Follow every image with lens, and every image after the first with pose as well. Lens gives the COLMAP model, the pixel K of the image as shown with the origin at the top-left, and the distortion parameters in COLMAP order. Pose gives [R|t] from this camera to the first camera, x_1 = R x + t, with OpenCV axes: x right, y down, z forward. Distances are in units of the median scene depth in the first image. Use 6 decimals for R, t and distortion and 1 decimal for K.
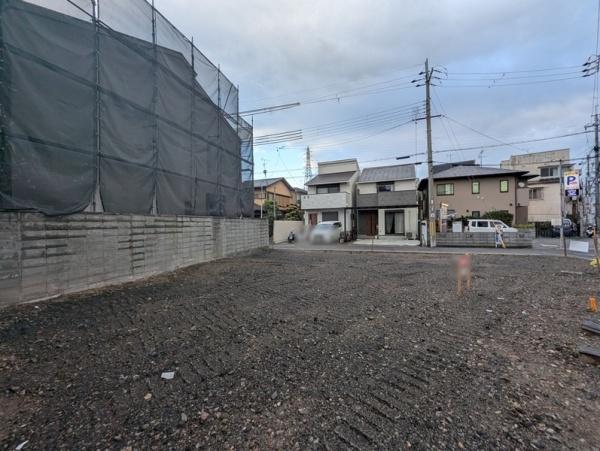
lens RADIAL K [[247.0, 0, 300.8], [0, 247.0, 225.2], [0, 0, 1]] dist [0.003758, -0.002571]
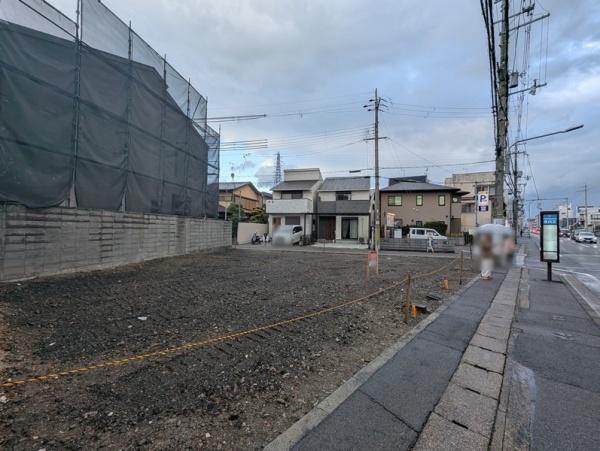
lens RADIAL K [[247.0, 0, 300.6], [0, 247.0, 225.6], [0, 0, 1]] dist [0.003758, -0.002571]
pose [[0.991947, 0.035968, 0.121439, 0.033852], [-0.033924, 0.999246, -0.018858, 0.007366], [-0.122026, 0.014587, 0.992420, -0.098599]]
